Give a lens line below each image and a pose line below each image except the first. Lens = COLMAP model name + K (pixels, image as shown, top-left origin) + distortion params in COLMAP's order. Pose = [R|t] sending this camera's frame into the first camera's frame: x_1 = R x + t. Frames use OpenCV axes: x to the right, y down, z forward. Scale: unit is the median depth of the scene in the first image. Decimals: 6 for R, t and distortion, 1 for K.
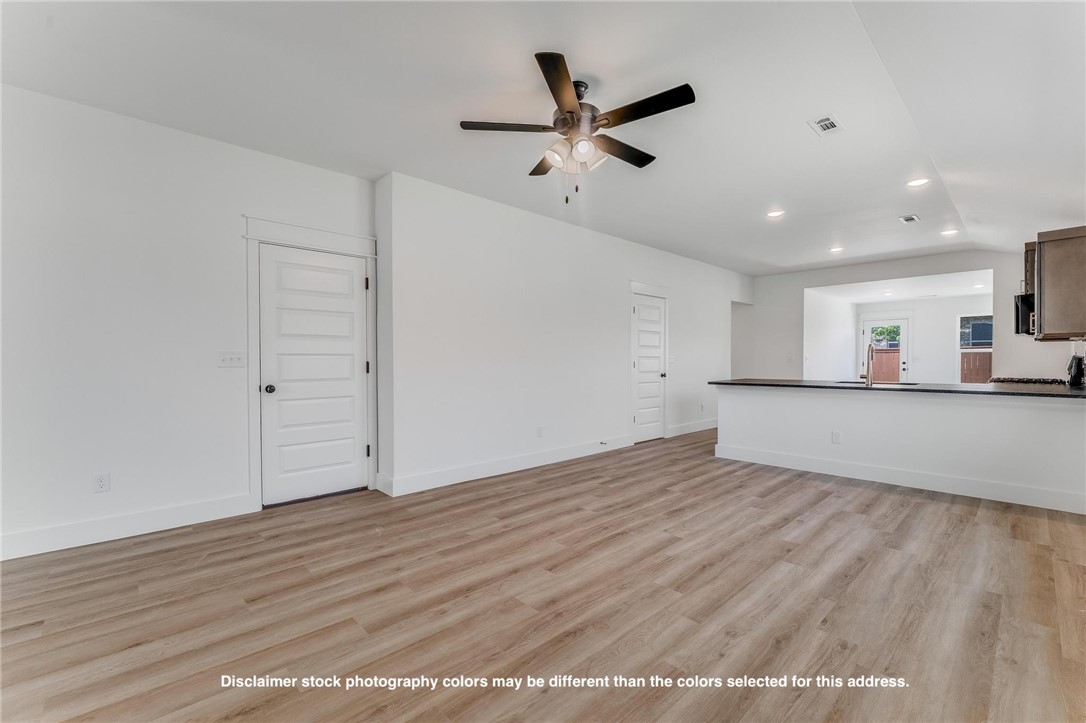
lens RADIAL K [[457.9, 0, 543.0], [0, 457.9, 361.5], [0, 0, 1]] dist [-0.003618, -0.000441]
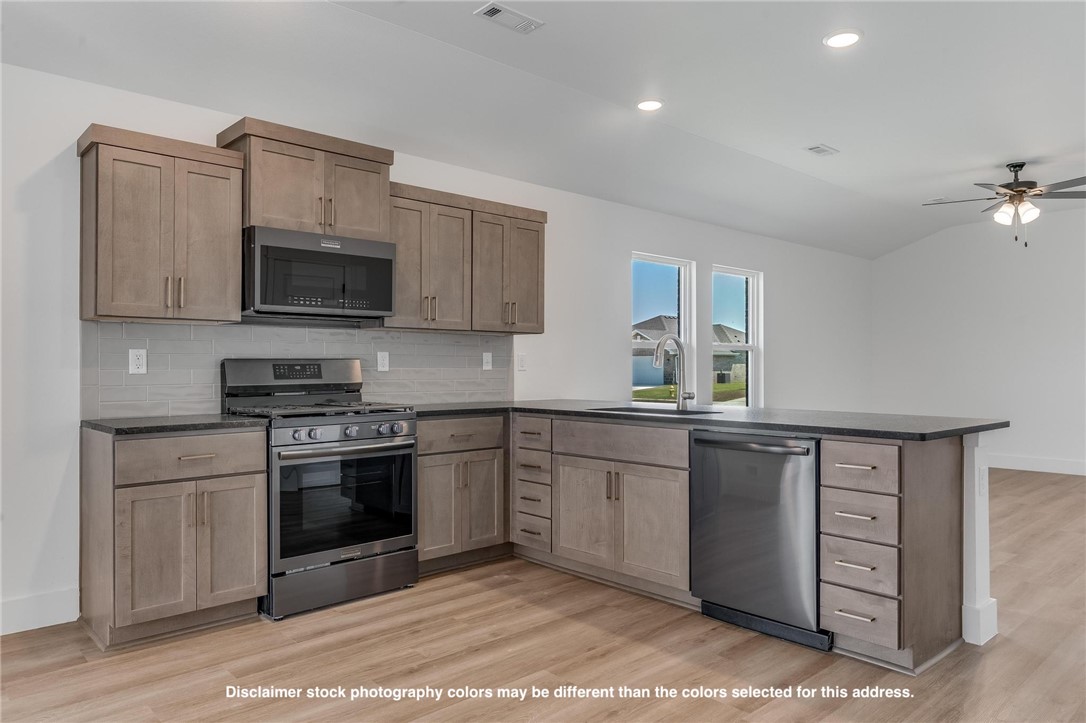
lens RADIAL K [[720.6, 0, 543.0], [0, 720.6, 361.5], [0, 0, 1]] dist [0.003394, 0.002844]
pose [[-0.999955, 0.002758, 0.009083, 1.256551], [0.002712, 0.999983, -0.005093, -0.008673], [-0.009097, -0.005068, -0.999946, 2.711257]]
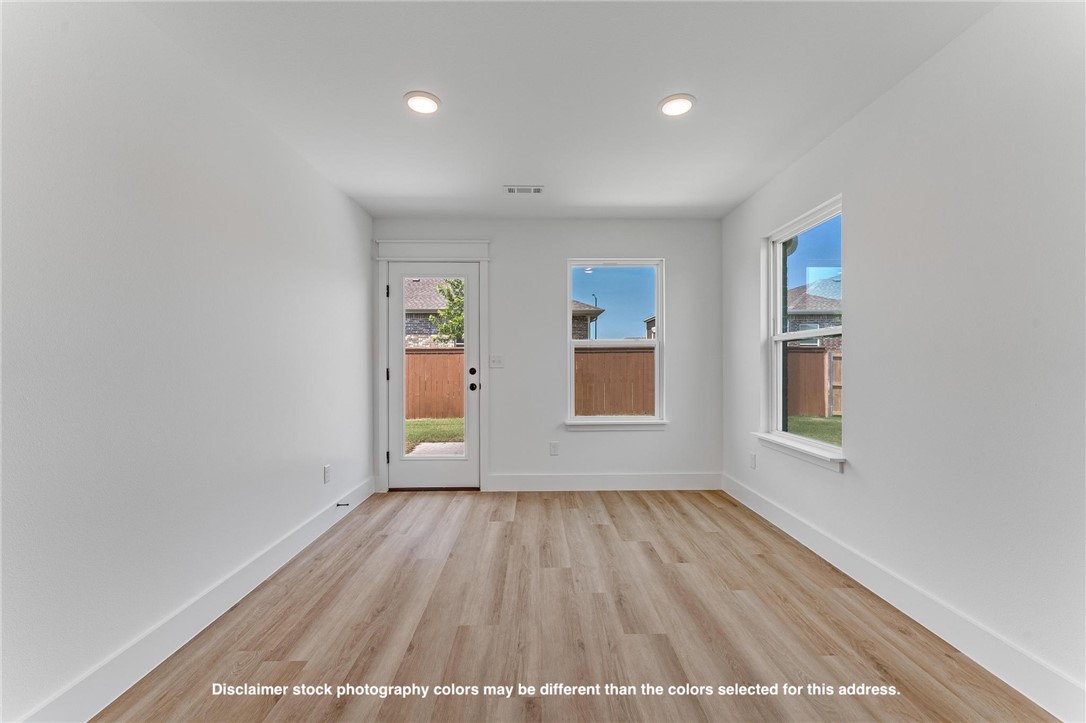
lens RADIAL K [[438.4, 0, 544.4], [0, 438.4, 365.0], [0, 0, 1]] dist [0.000465, 0.000067]
pose [[0.666333, -0.001642, 0.745652, 1.726027], [0.001386, 0.999999, 0.000964, -0.007456], [-0.745653, 0.000391, 0.666335, 2.205693]]
